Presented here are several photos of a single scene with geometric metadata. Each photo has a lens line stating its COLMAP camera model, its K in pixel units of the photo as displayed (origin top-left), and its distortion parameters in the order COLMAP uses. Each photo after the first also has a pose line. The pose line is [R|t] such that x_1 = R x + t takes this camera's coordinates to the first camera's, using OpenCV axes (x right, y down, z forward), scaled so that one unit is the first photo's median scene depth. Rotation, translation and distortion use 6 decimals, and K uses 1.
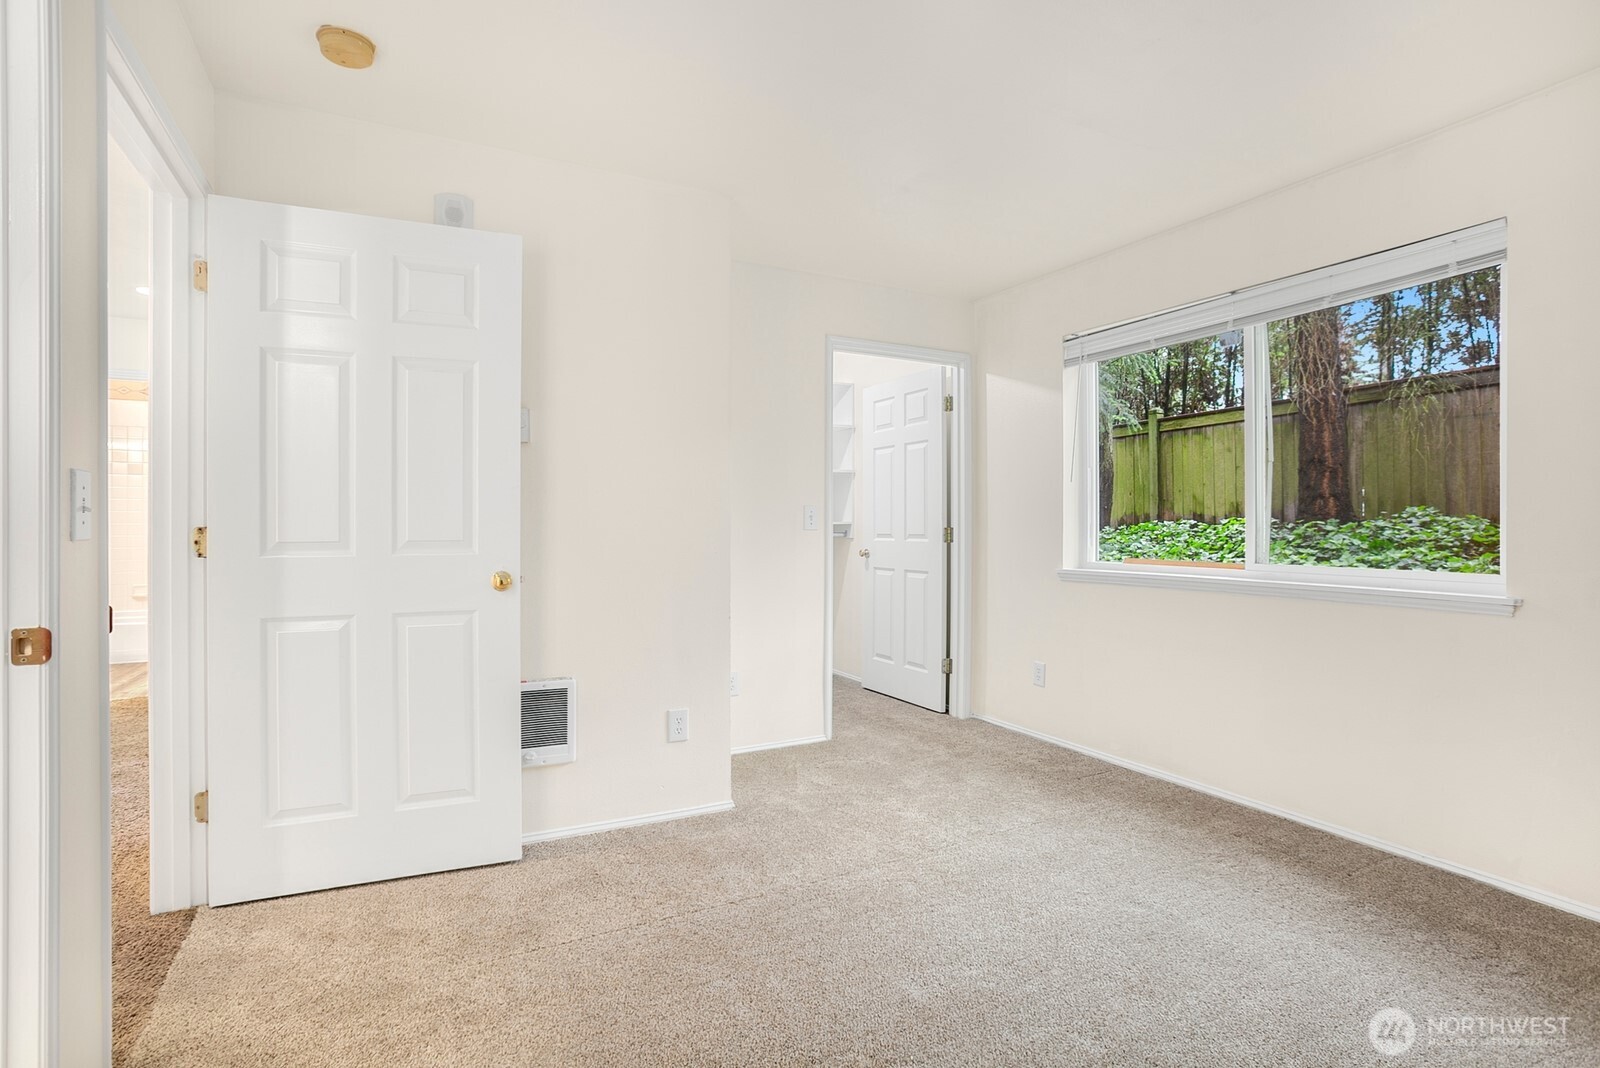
lens RADIAL K [[777.7, 0, 824.4], [0, 777.7, 533.1], [0, 0, 1]] dist [-0.063498, 0.037022]
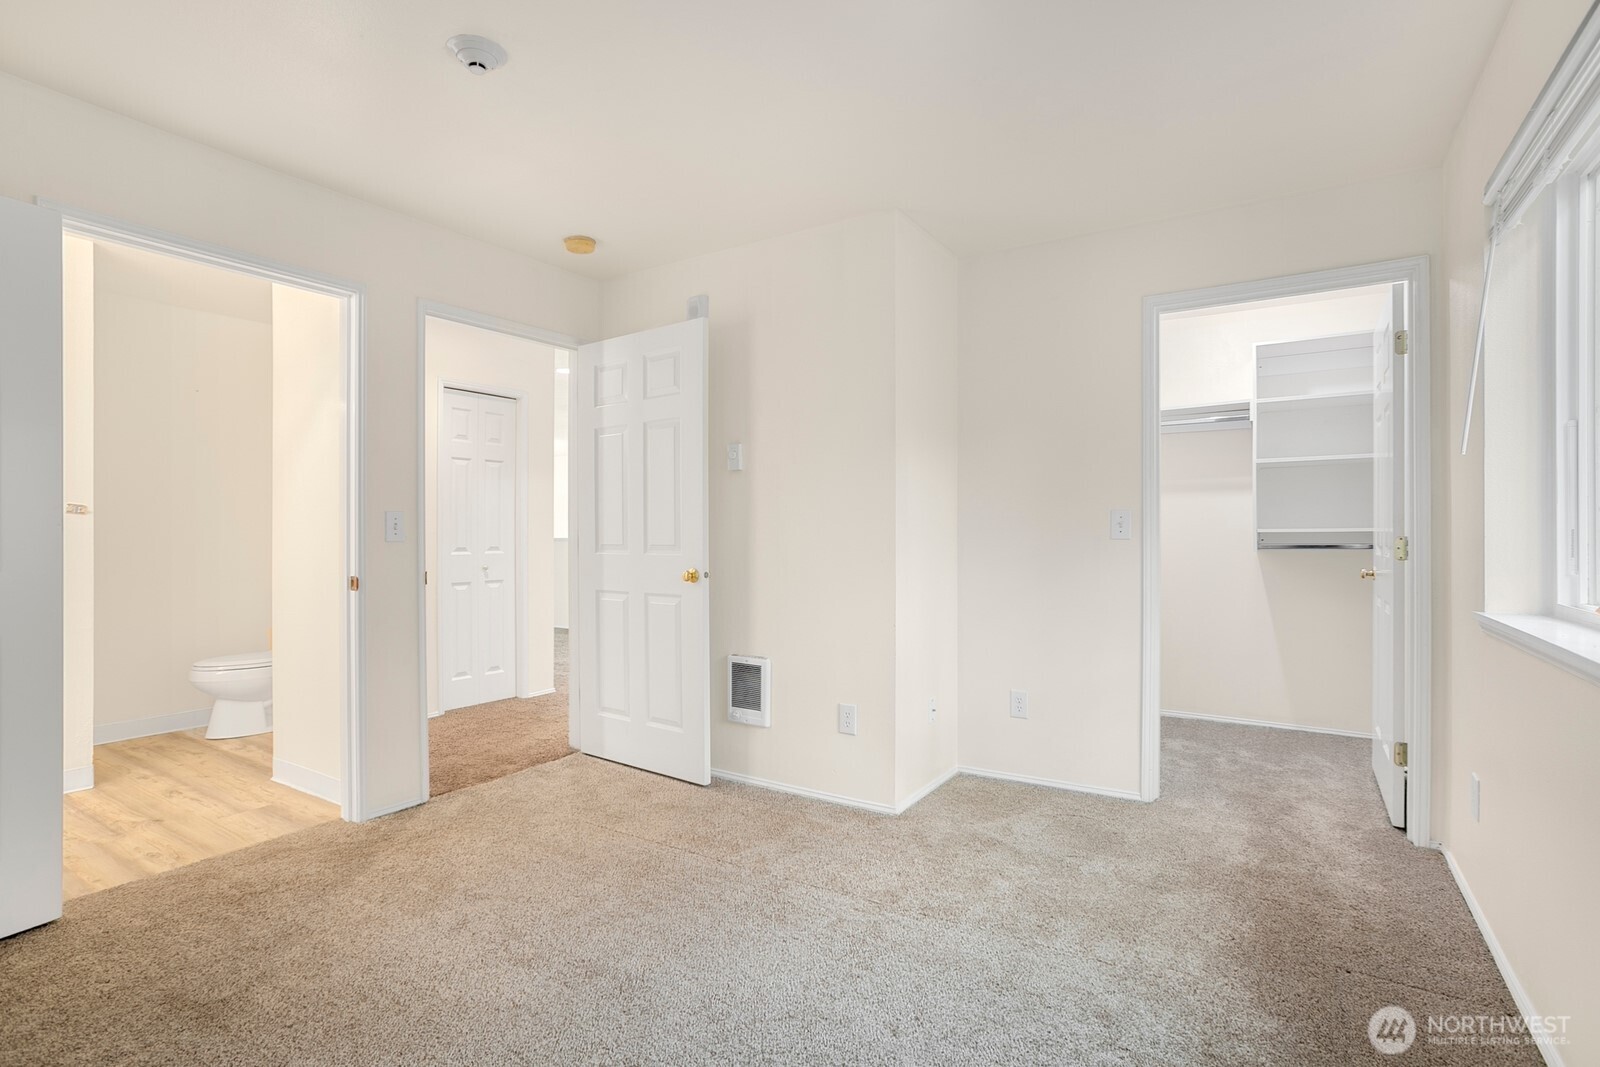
lens RADIAL K [[779.1, 0, 795.9], [0, 779.1, 544.1], [0, 0, 1]] dist [-0.060879, 0.057674]
pose [[0.487573, 0.010846, -0.873015, 0.837843], [-0.007191, 0.999939, 0.008407, -0.005935], [0.873053, 0.002179, 0.487621, 0.469211]]
